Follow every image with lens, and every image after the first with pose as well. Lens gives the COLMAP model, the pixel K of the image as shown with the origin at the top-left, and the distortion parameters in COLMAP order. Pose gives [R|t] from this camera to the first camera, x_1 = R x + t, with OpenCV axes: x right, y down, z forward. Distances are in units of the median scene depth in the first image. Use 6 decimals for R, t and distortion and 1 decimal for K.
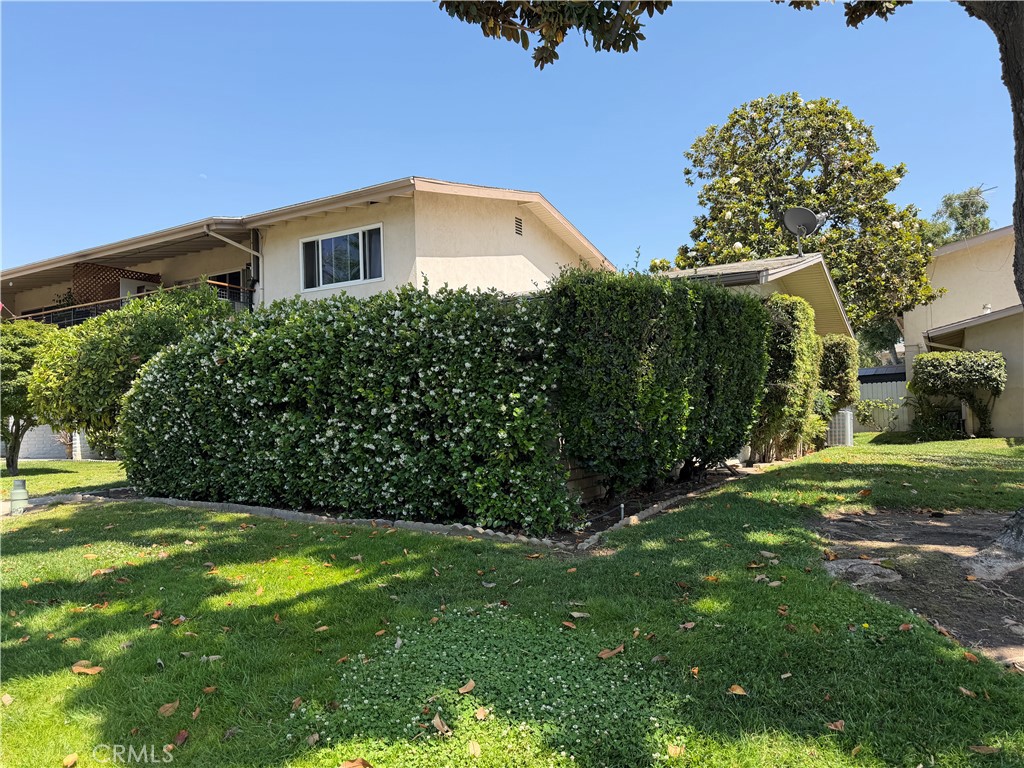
lens RADIAL K [[727.0, 0, 510.1], [0, 727.0, 385.2], [0, 0, 1]] dist [0.041699, -0.025329]
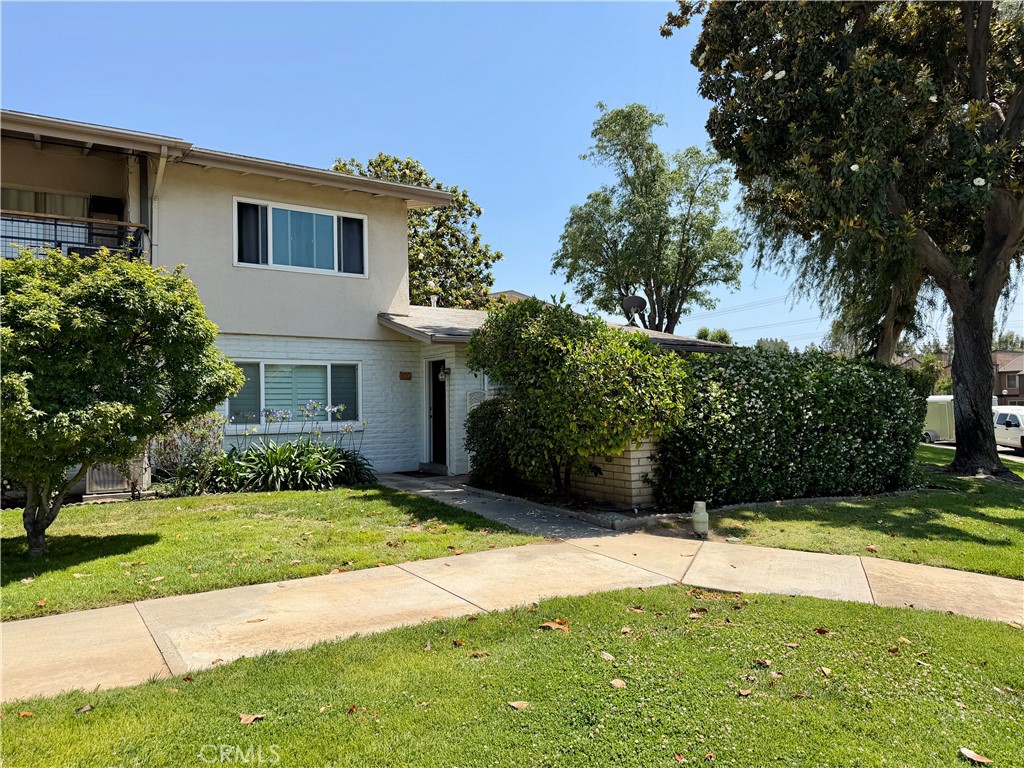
lens RADIAL K [[727.0, 0, 512.2], [0, 727.0, 390.4], [0, 0, 1]] dist [0.041699, -0.025329]
pose [[0.440479, 0.046563, 0.896555, -0.888840], [-0.034422, 0.998796, -0.034962, 0.022245], [-0.897103, -0.015461, 0.441551, 0.418652]]
